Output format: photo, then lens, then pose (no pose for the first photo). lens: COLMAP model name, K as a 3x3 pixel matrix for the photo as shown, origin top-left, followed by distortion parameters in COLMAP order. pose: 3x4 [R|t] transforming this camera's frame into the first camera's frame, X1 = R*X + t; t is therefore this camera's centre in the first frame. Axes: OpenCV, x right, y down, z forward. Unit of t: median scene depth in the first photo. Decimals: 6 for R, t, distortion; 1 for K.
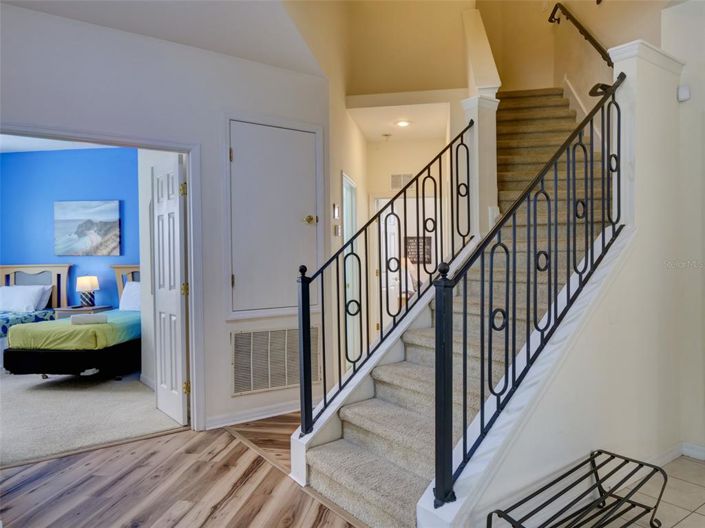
lens RADIAL K [[507.3, 0, 352.5], [0, 507.3, 264.0], [0, 0, 1]] dist [0.008797, 0.003643]
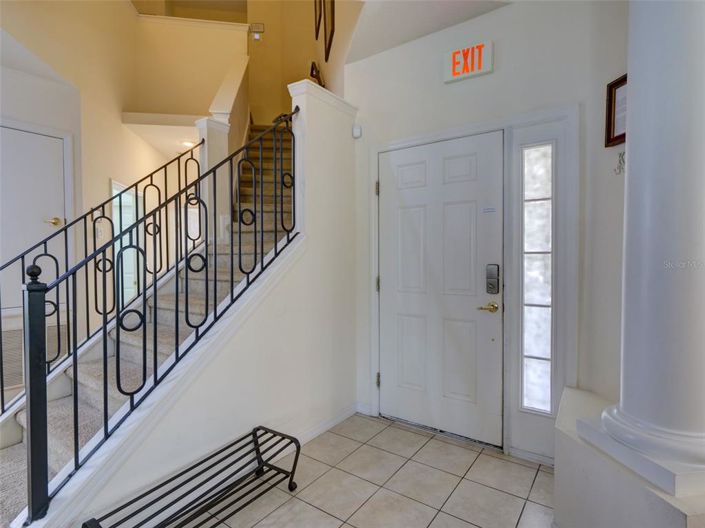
lens RADIAL K [[376.3, 0, 352.5], [0, 376.3, 264.0], [0, 0, 1]] dist [0.001139, 0.001107]
pose [[0.950489, -0.002213, 0.310751, 0.380956], [0.000513, 0.999984, 0.005552, -0.007200], [-0.310758, -0.005118, 0.950475, 0.112443]]
